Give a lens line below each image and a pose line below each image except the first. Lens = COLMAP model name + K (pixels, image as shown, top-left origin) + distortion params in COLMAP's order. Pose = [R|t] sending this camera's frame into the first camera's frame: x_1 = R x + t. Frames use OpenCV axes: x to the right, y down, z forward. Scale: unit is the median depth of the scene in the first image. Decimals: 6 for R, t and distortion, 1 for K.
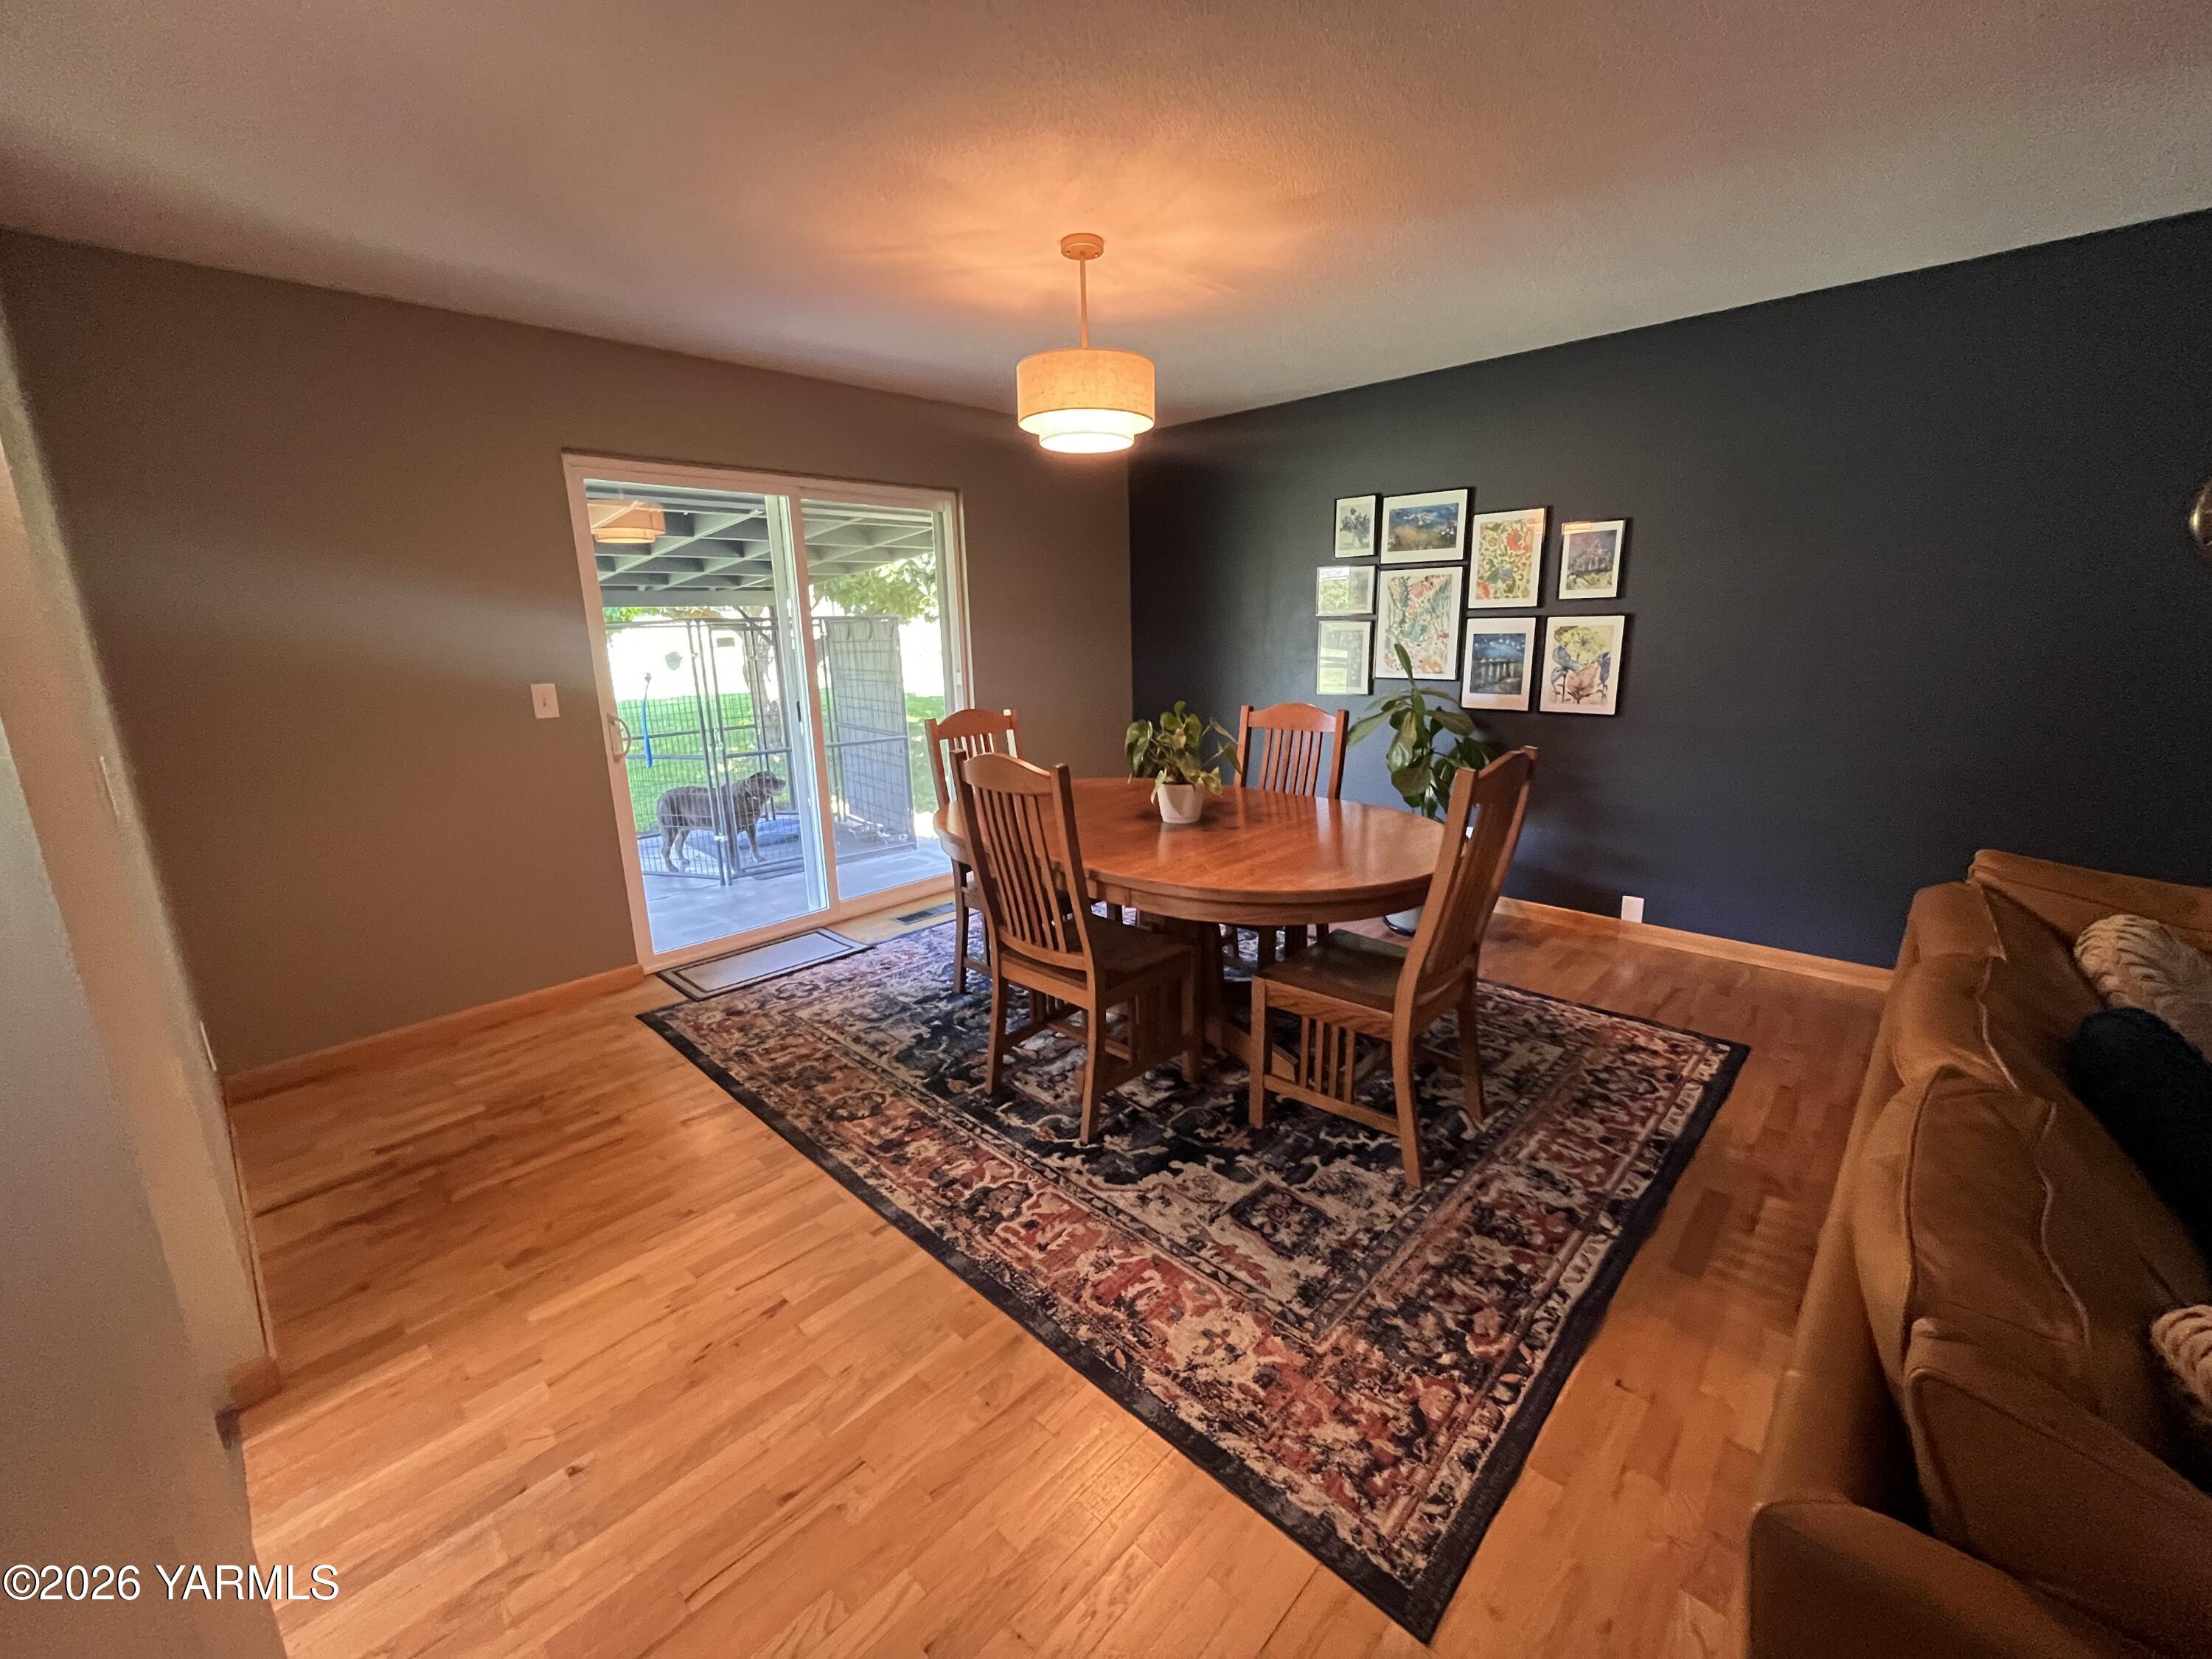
lens RADIAL K [[895.8, 0, 1107.8], [0, 895.8, 835.0], [0, 0, 1]] dist [-0.003296, 0.000002]
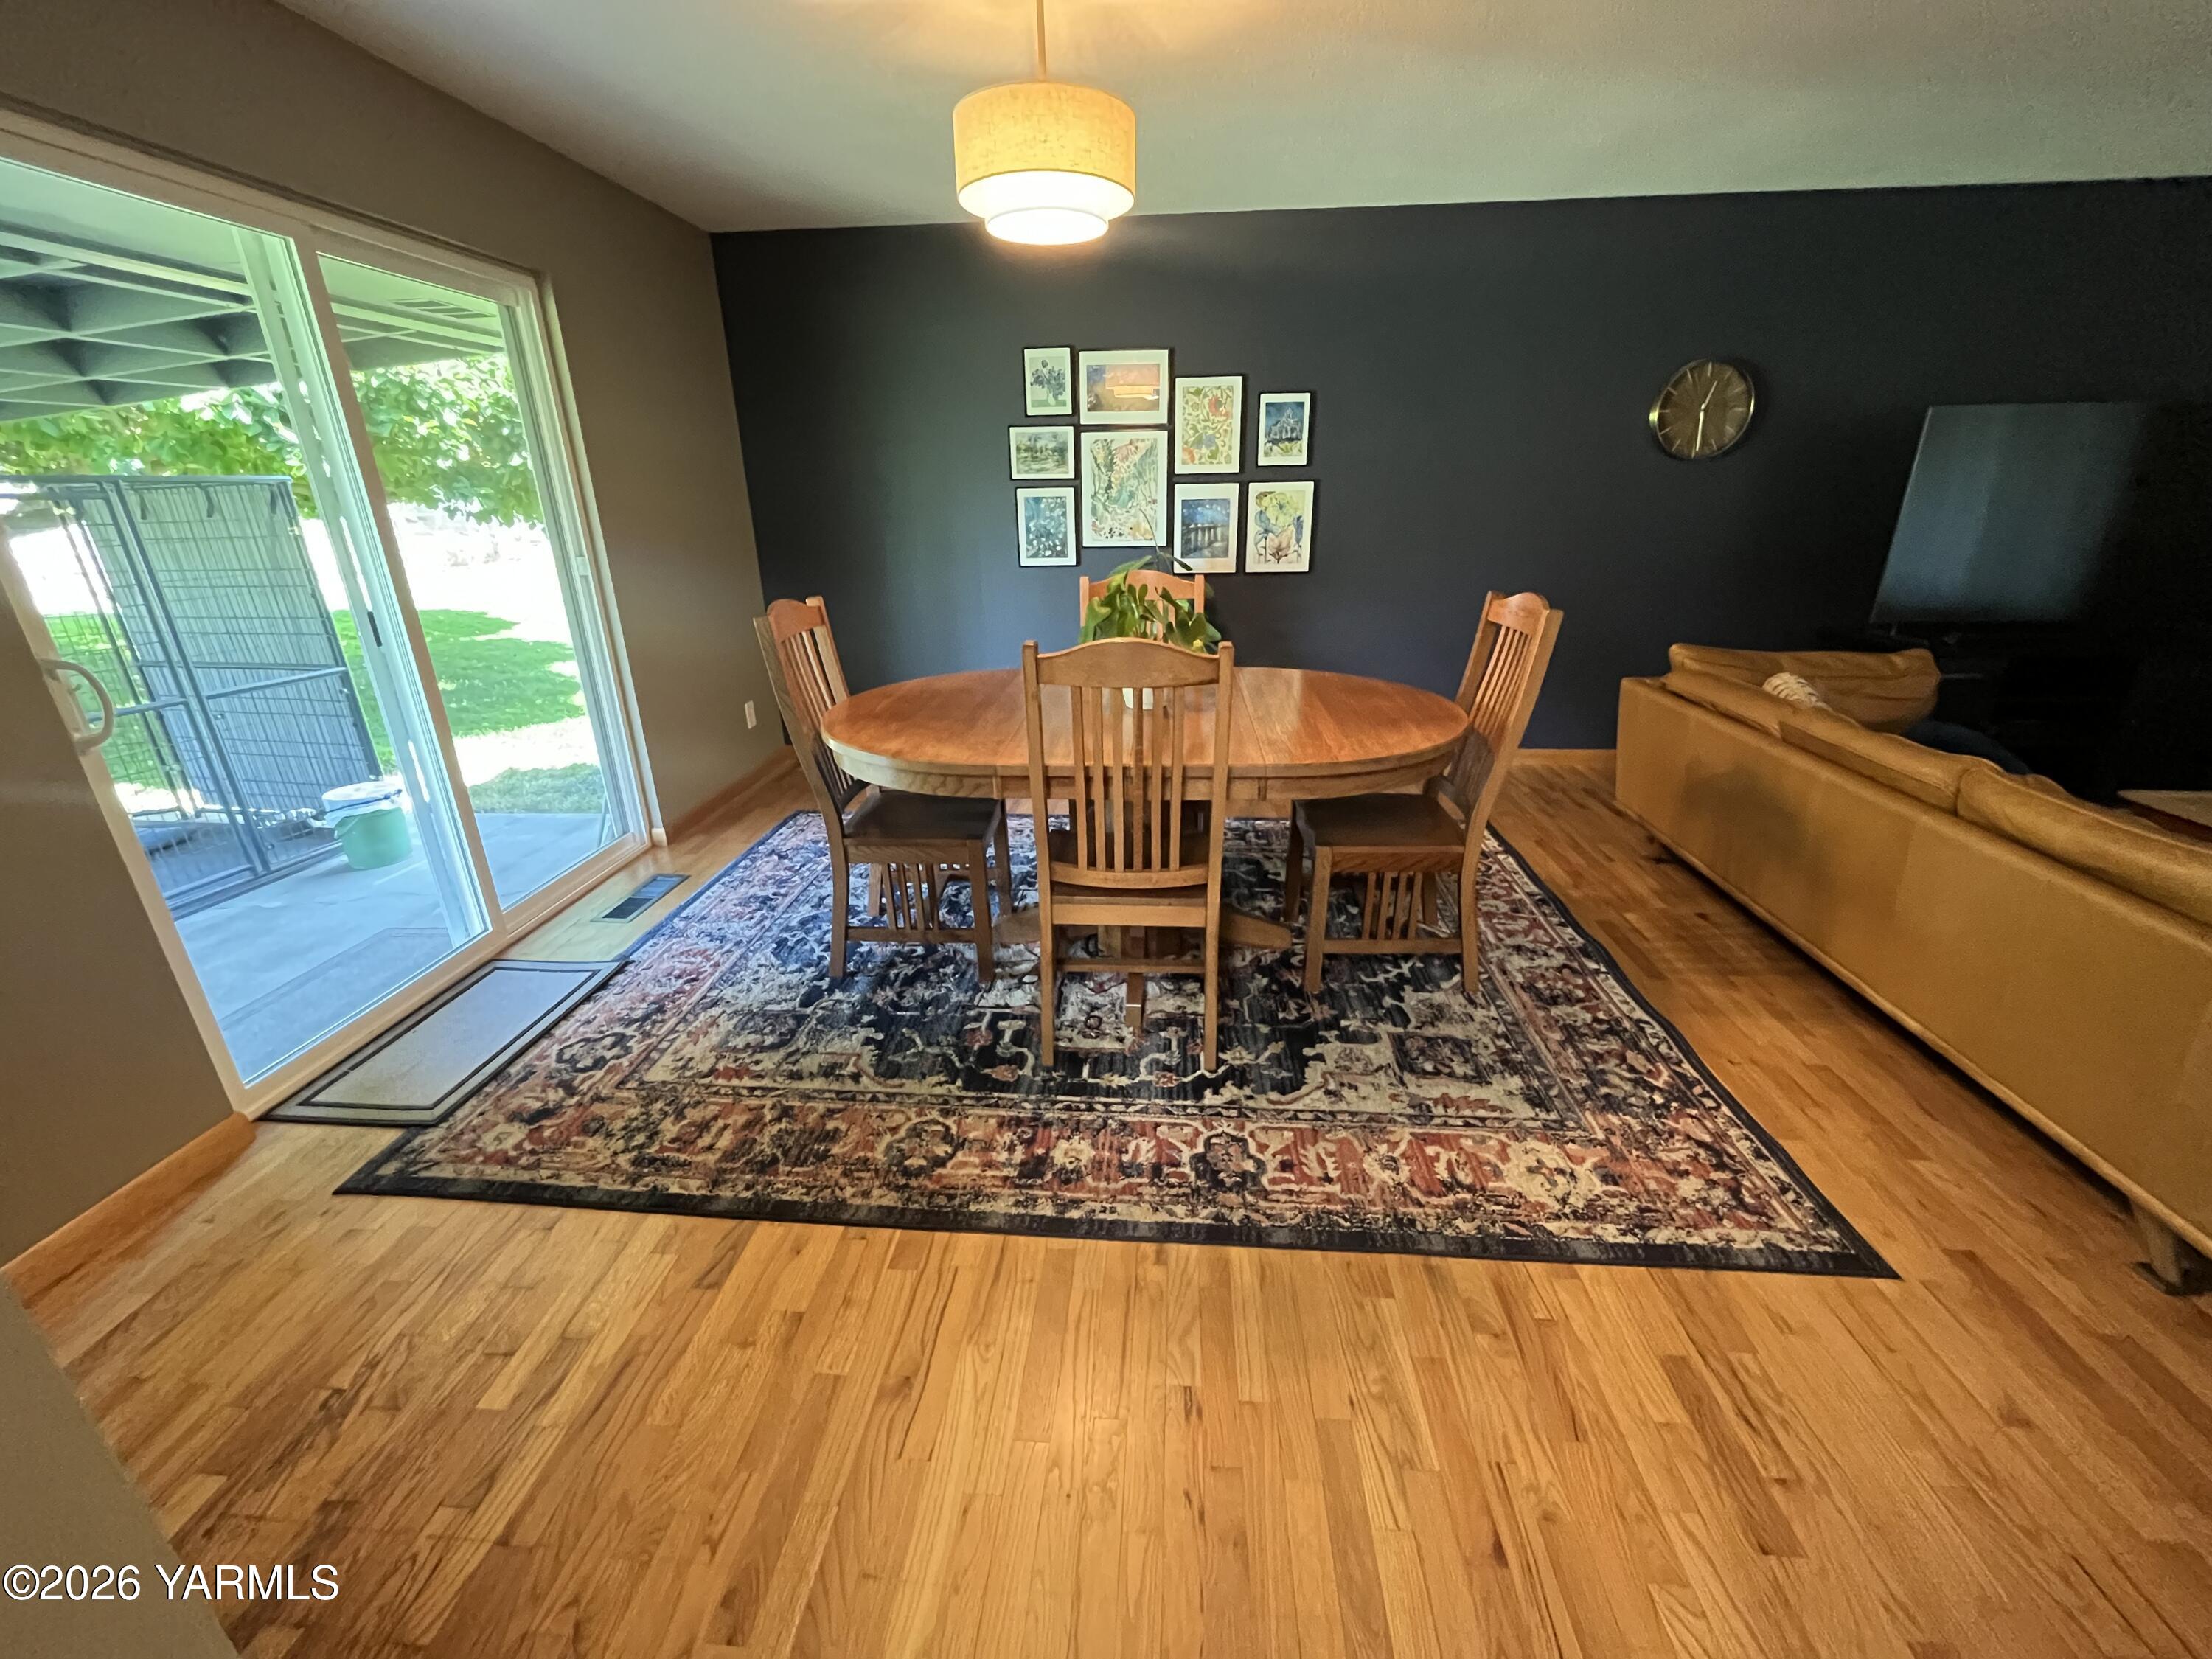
lens RADIAL K [[895.8, 0, 1112.3], [0, 895.8, 830.9], [0, 0, 1]] dist [-0.003296, 0.000002]
pose [[0.773027, -0.215464, 0.596661, -0.550282], [0.145994, 0.975730, 0.163204, -0.048392], [-0.617345, -0.039052, 0.785723, 0.340974]]
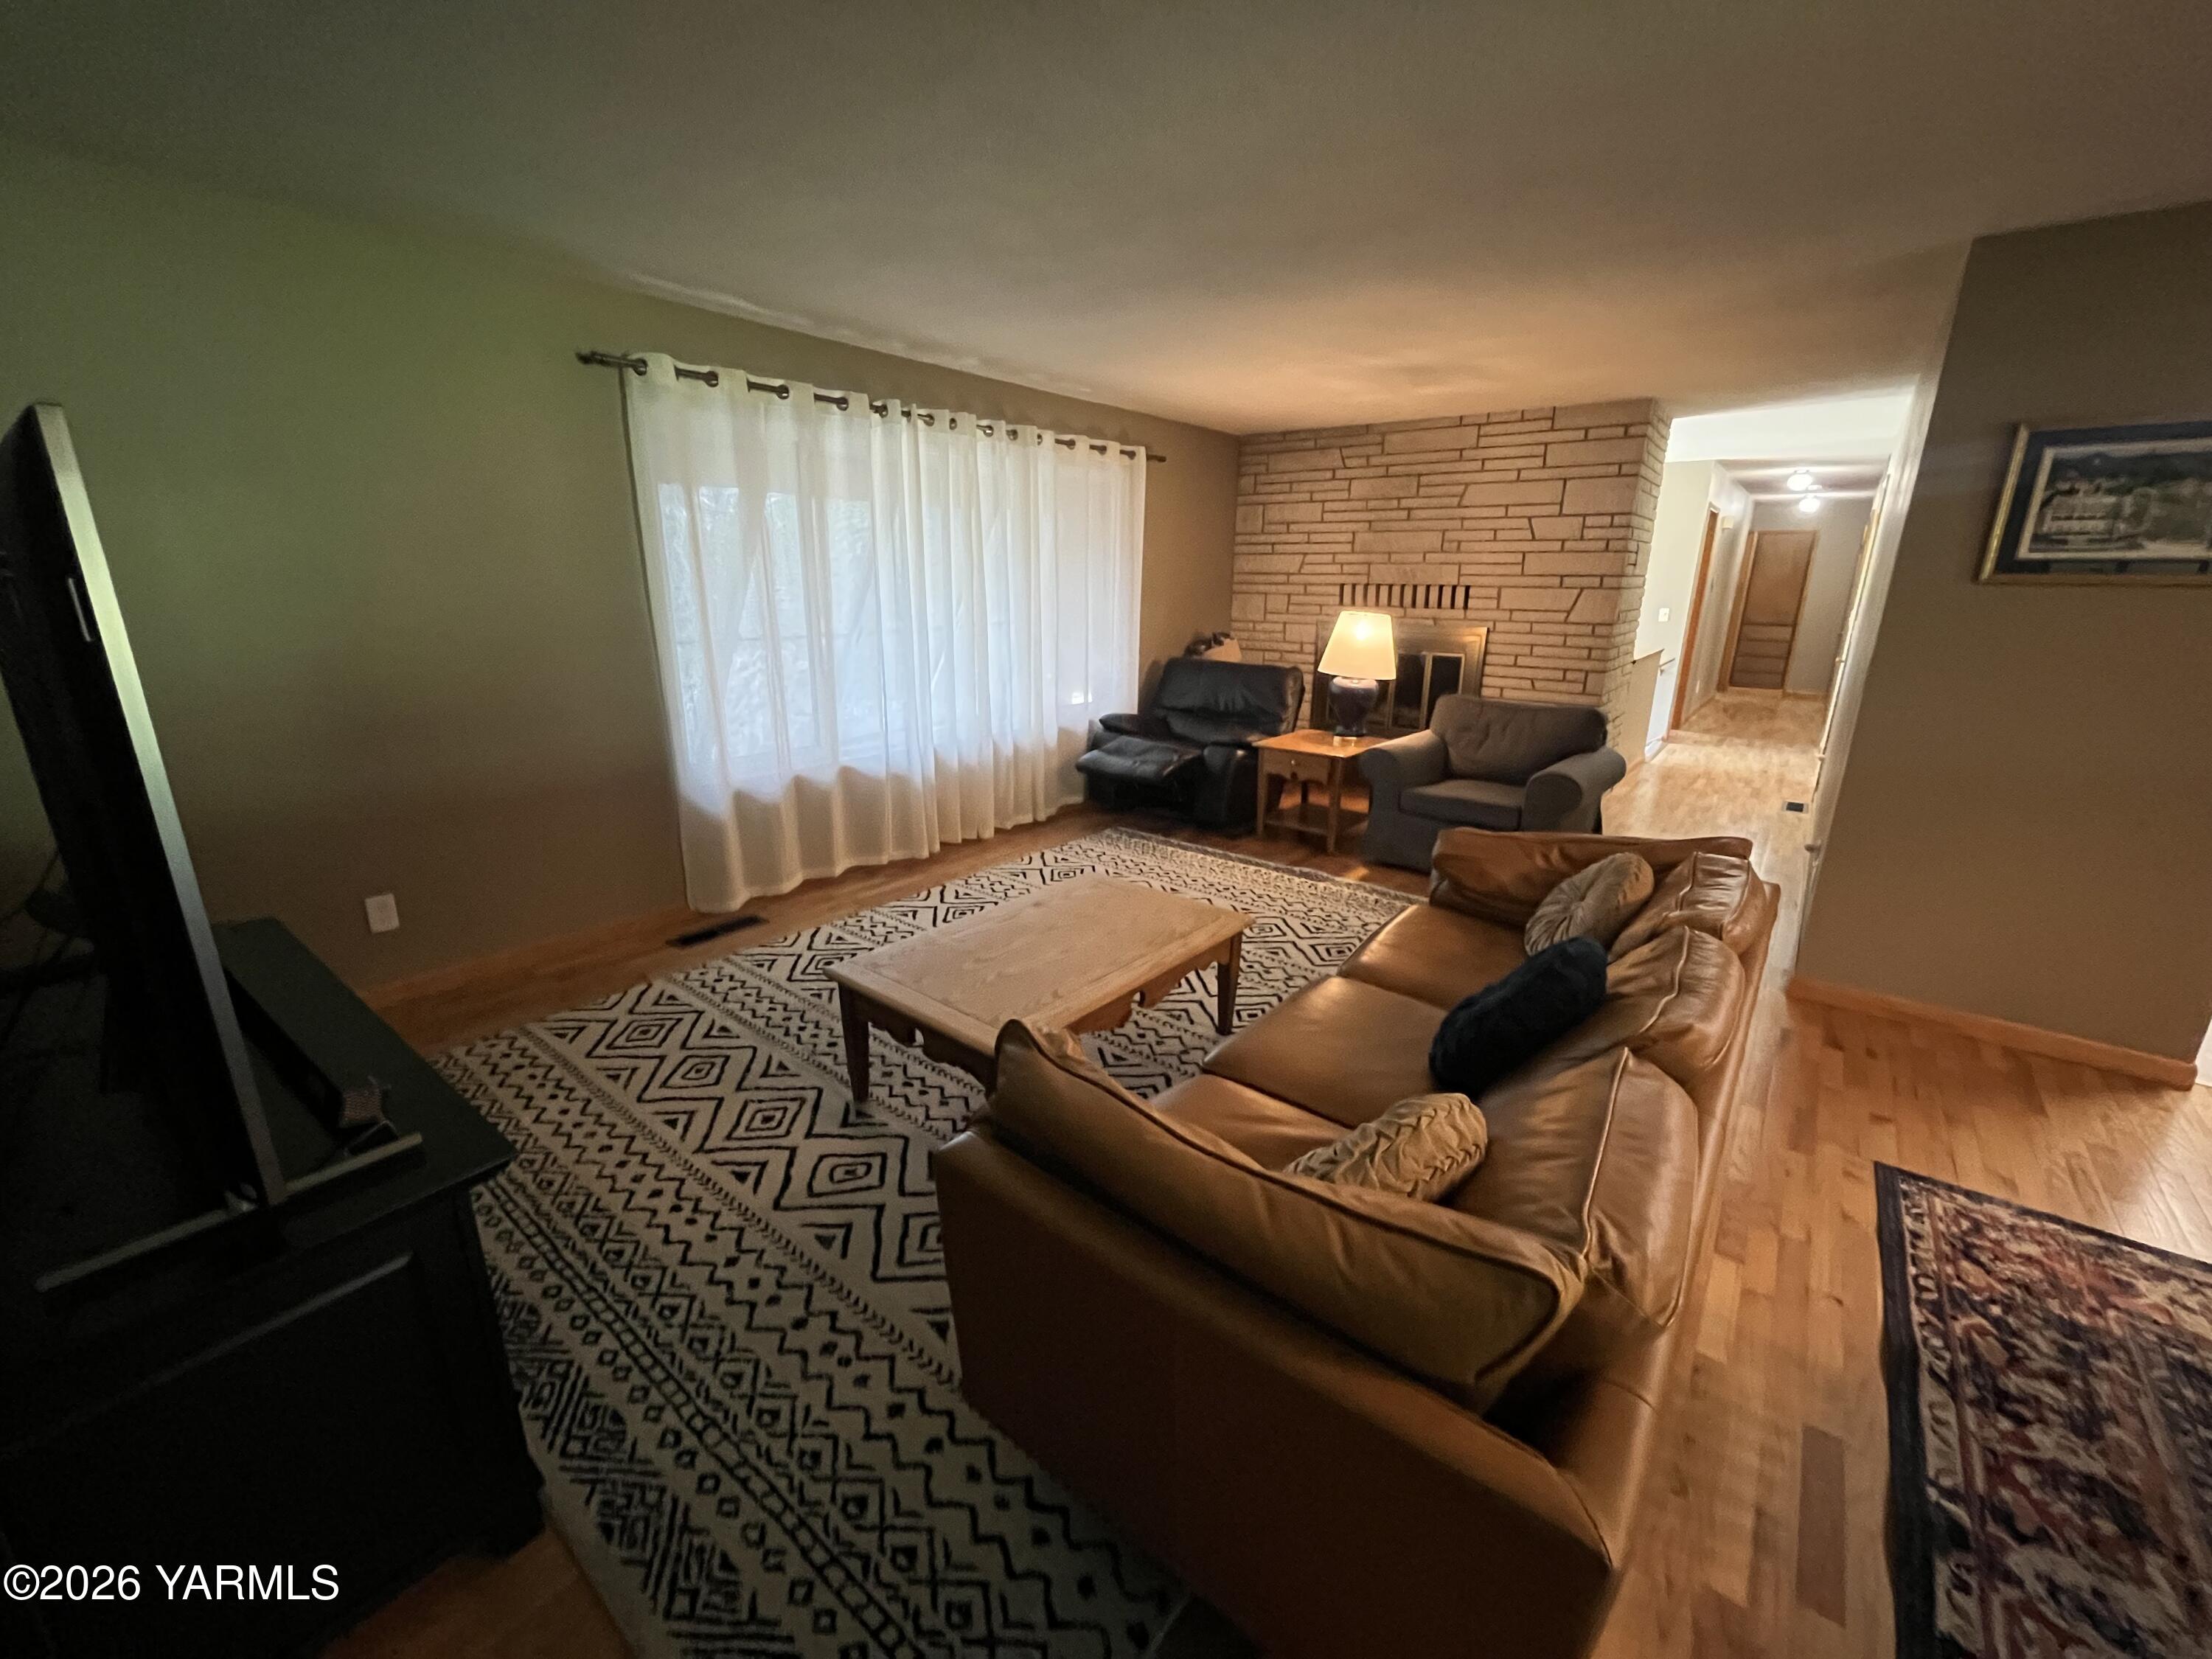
lens RADIAL K [[895.8, 0, 1105.2], [0, 895.8, 825.6], [0, 0, 1]] dist [-0.003296, 0.000002]
pose [[-0.996228, 0.032016, -0.080657, 1.004292], [-0.011640, 0.871756, 0.489802, -0.294192], [0.085995, 0.488893, -0.868095, 1.026132]]
